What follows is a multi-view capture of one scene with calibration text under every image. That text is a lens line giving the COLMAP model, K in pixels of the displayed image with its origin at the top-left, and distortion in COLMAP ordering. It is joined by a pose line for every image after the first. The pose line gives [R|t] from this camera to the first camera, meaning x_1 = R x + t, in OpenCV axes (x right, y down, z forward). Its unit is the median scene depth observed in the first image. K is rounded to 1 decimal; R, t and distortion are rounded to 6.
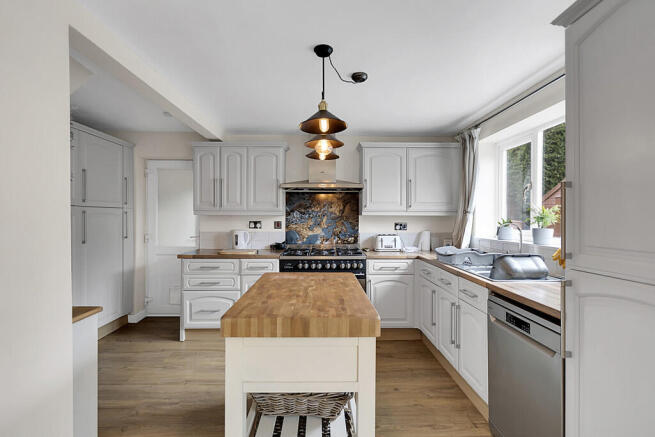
lens RADIAL K [[310.6, 0, 327.5], [0, 310.6, 218.5], [0, 0, 1]] dist [-0.001424, -0.000165]
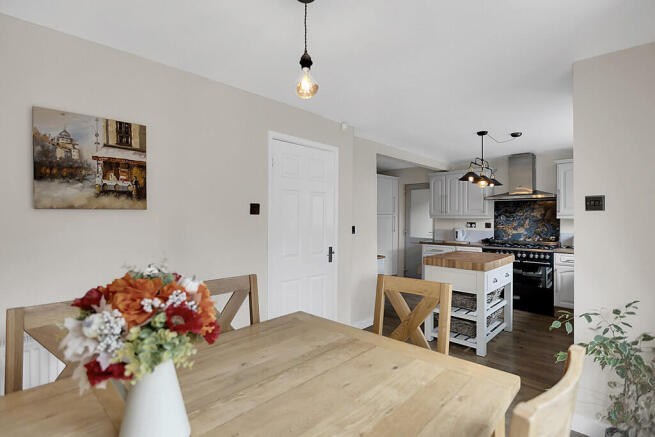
lens RADIAL K [[310.6, 0, 327.5], [0, 310.6, 218.5], [0, 0, 1]] dist [-0.001424, -0.000165]
pose [[0.703398, -0.000879, -0.710796, 0.324884], [-0.001725, 0.999994, -0.002943, -0.004486], [0.710794, 0.003296, 0.703392, -0.489827]]
